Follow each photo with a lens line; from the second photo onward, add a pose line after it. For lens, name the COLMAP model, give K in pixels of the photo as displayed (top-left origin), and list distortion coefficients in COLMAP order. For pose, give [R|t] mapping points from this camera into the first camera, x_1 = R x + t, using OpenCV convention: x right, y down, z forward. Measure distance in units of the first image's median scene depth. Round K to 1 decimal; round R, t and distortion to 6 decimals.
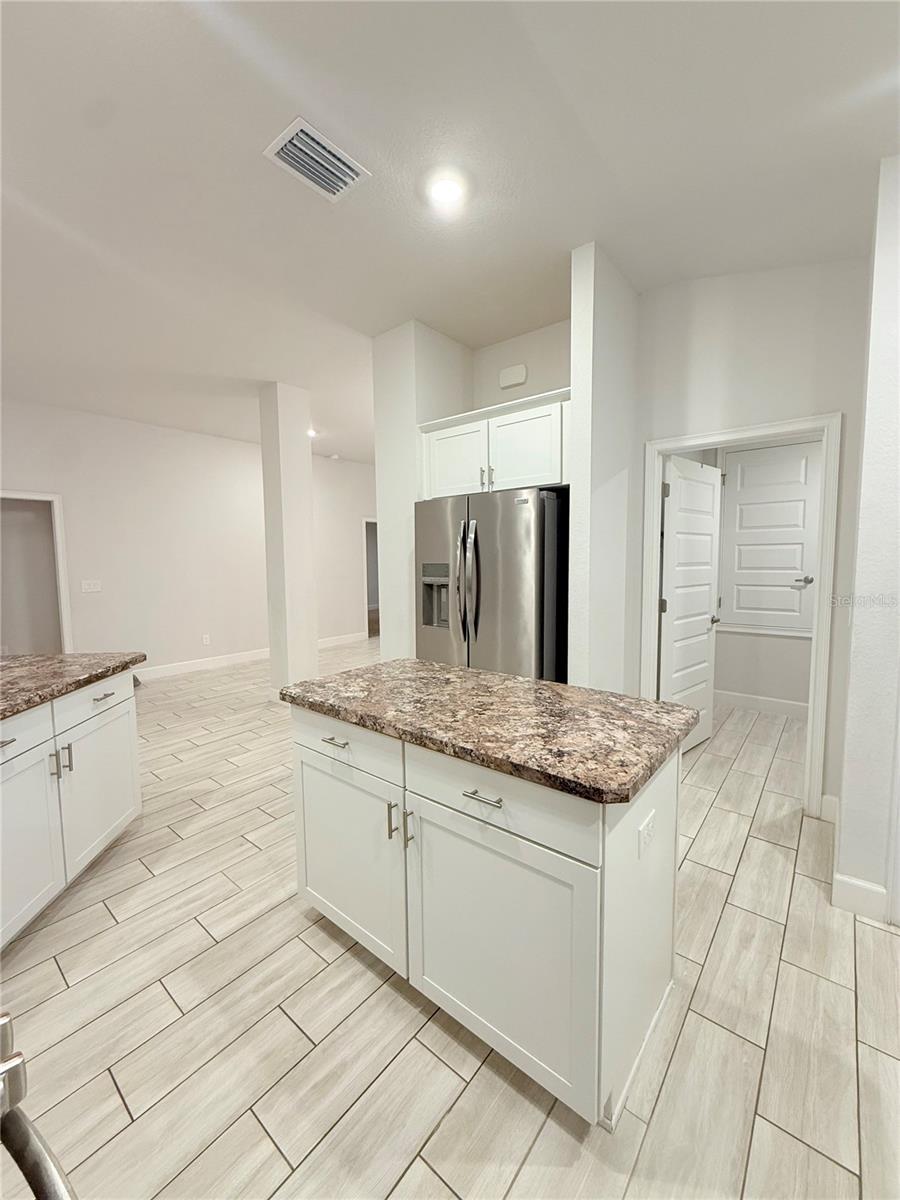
lens RADIAL K [[478.9, 0, 446.3], [0, 478.9, 596.4], [0, 0, 1]] dist [-0.002332, 0.000593]
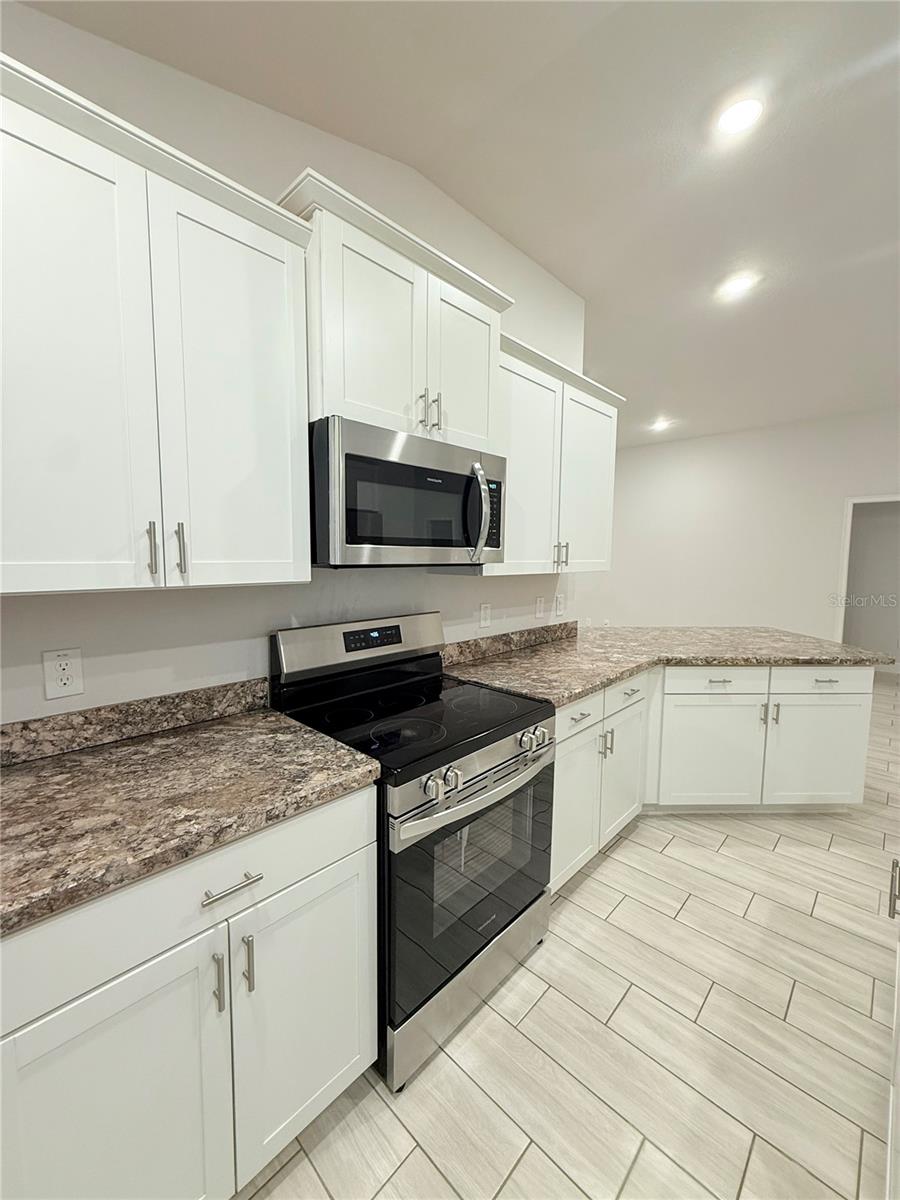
lens RADIAL K [[478.9, 0, 452.8], [0, 478.9, 596.3], [0, 0, 1]] dist [-0.002332, 0.000593]
pose [[-0.070655, 0.098182, -0.992657, 0.608584], [-0.084967, 0.990935, 0.104060, -0.047668], [0.993875, 0.091696, -0.061672, 0.188351]]
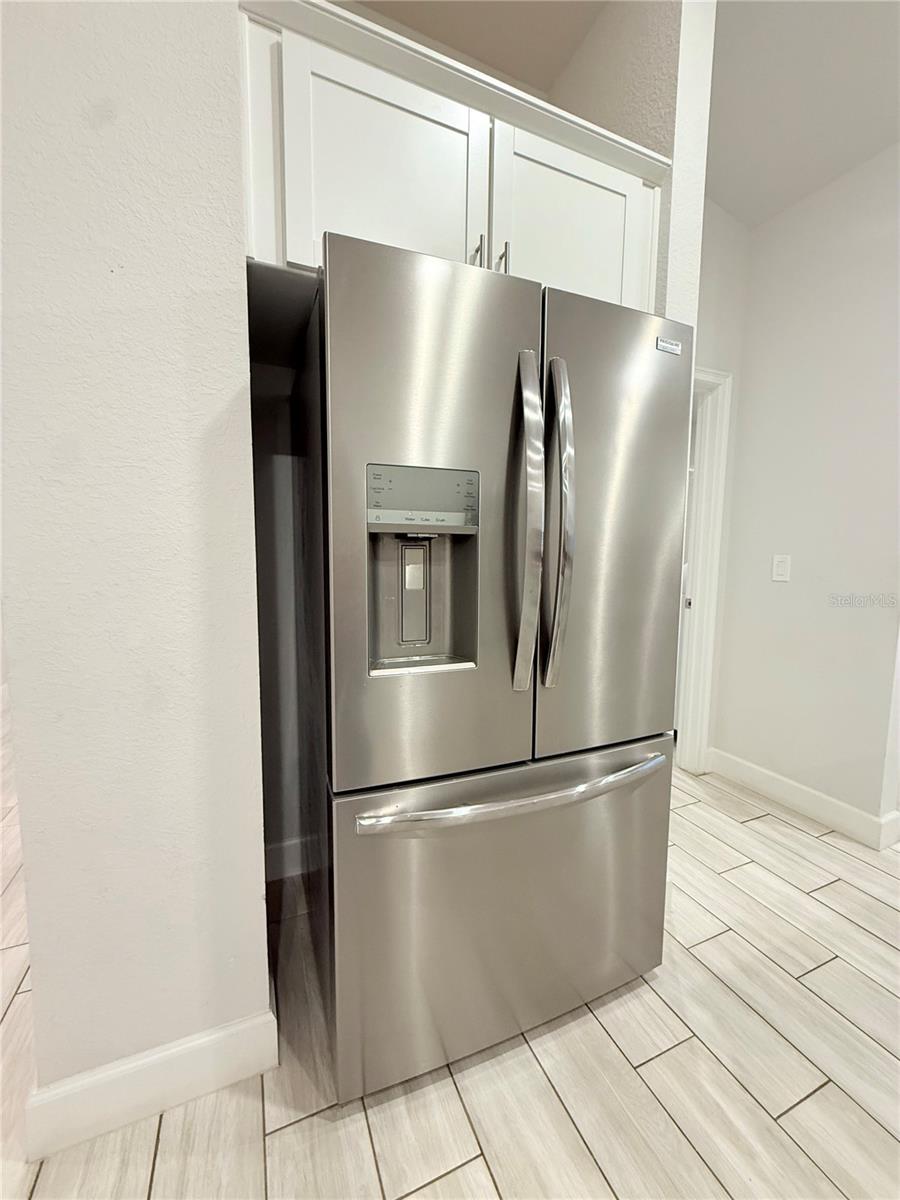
lens RADIAL K [[478.9, 0, 448.8], [0, 478.9, 597.5], [0, 0, 1]] dist [-0.002332, 0.000593]
pose [[0.460480, -0.074634, 0.884527, -0.532335], [0.053163, 0.996989, 0.056447, 0.000321], [-0.886077, 0.021032, 0.463061, 1.483727]]
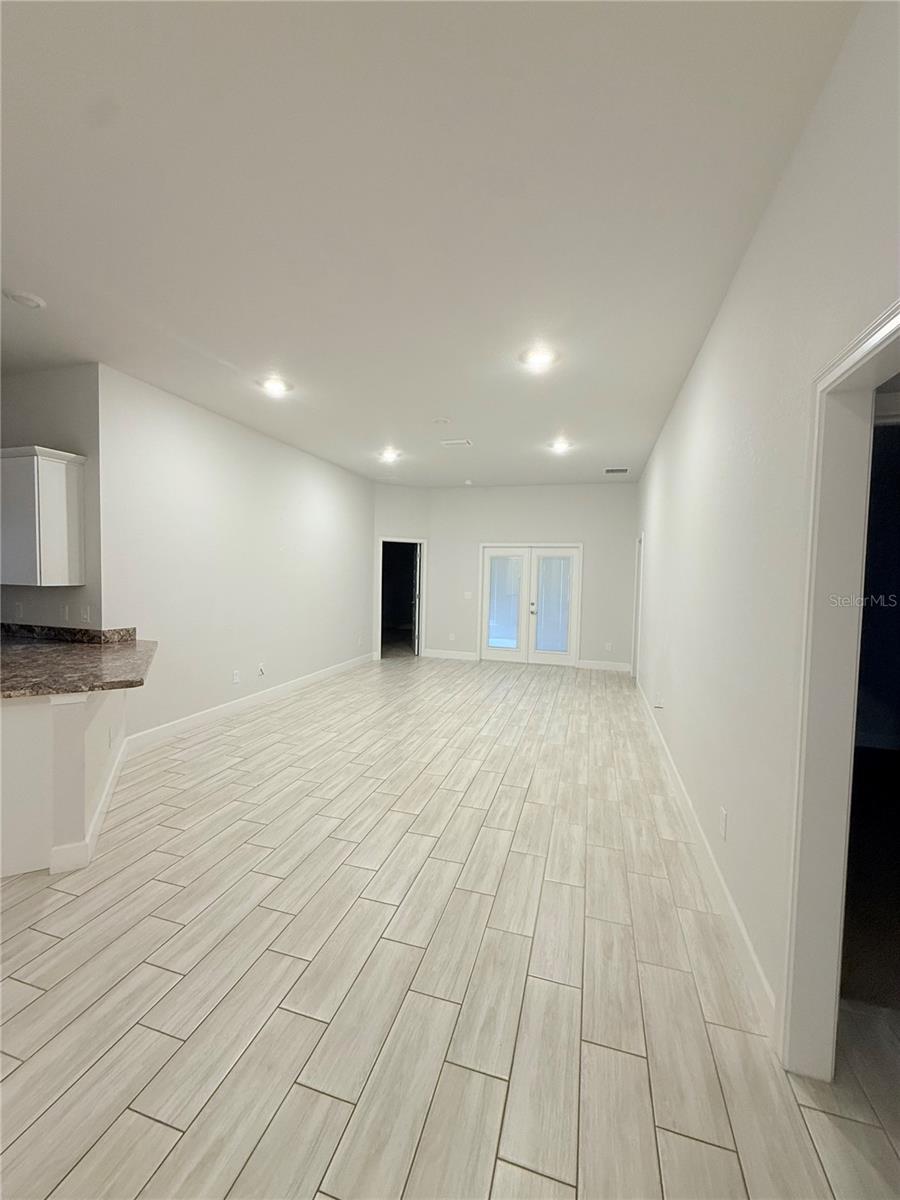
lens RADIAL K [[478.9, 0, 451.6], [0, 478.9, 597.6], [0, 0, 1]] dist [-0.002332, 0.000593]
pose [[-0.920356, 0.010282, -0.390947, -1.797381], [-0.041858, 0.991322, 0.124614, -0.275167], [0.388836, 0.131053, -0.911938, 3.027593]]
